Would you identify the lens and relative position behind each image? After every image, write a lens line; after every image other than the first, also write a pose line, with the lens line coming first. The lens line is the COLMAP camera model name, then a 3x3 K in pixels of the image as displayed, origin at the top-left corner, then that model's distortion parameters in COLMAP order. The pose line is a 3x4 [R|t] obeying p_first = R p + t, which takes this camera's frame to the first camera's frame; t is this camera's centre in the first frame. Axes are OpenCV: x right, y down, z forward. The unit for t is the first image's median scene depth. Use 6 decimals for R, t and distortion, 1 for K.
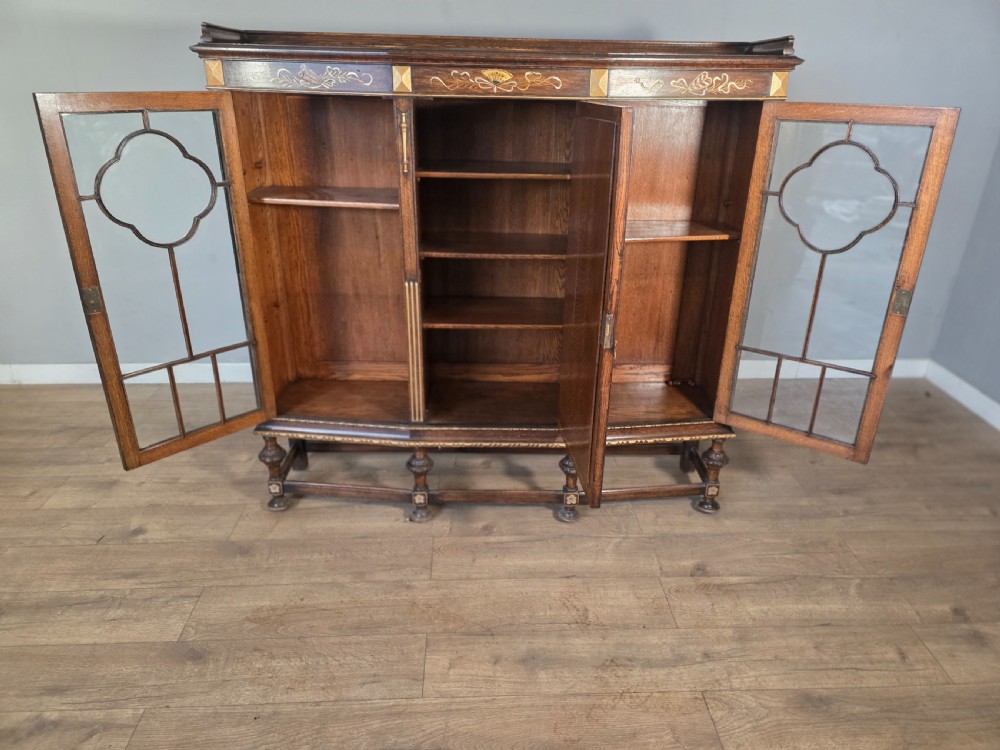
lens RADIAL K [[672.3, 0, 504.6], [0, 672.3, 374.2], [0, 0, 1]] dist [0.073345, -0.078646]
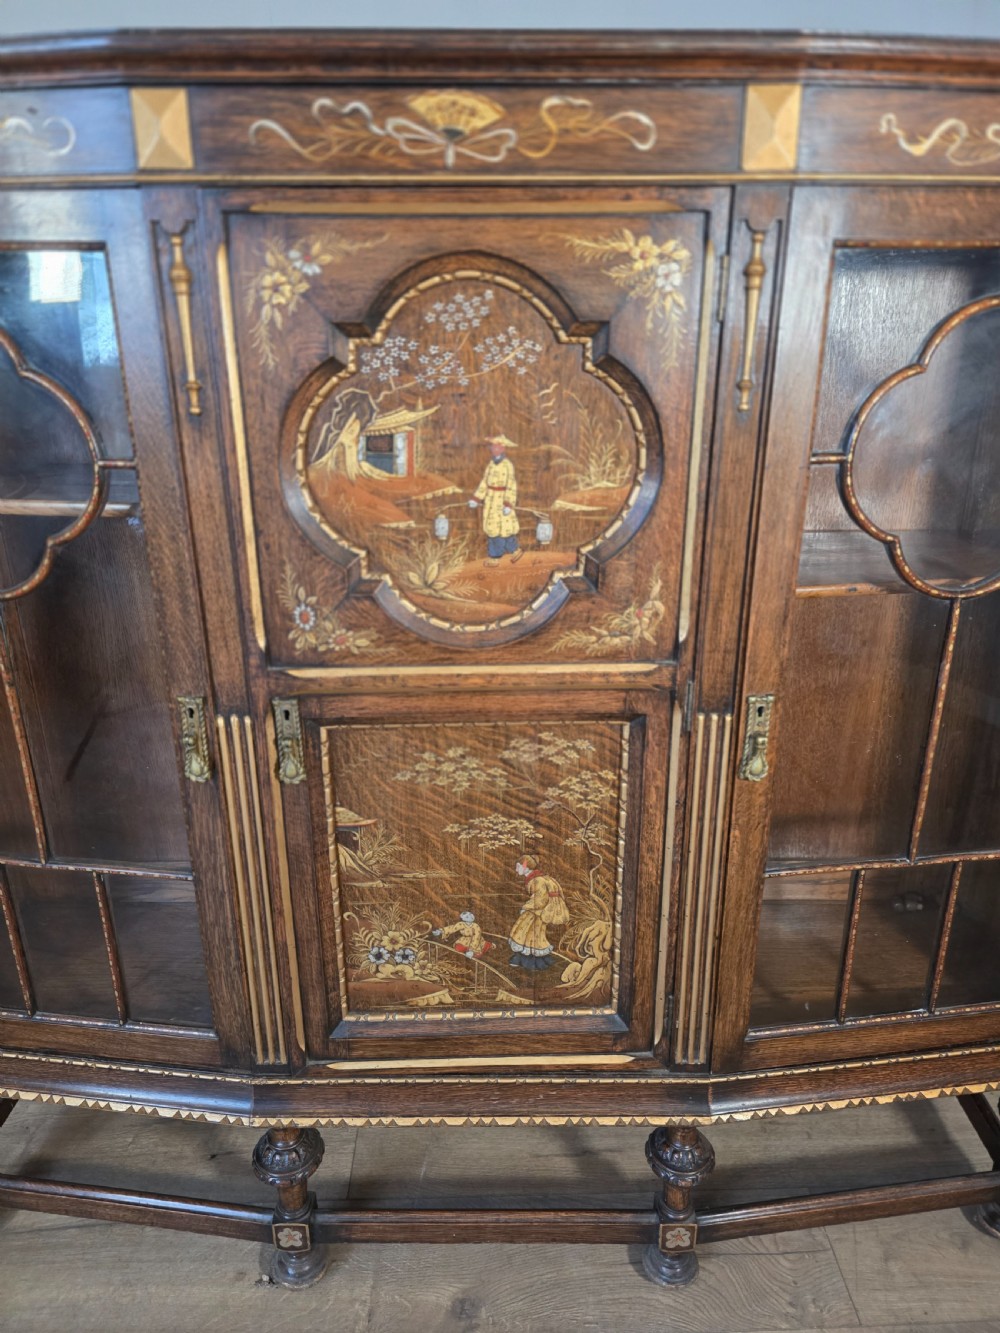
lens RADIAL K [[896.2, 0, 504.2], [0, 896.2, 660.8], [0, 0, 1]] dist [0.073345, -0.078646]
pose [[0.999667, -0.012224, -0.022729, 0.015391], [0.010900, 0.998285, -0.057511, -0.125330], [0.023393, 0.057244, 0.998086, 0.476126]]
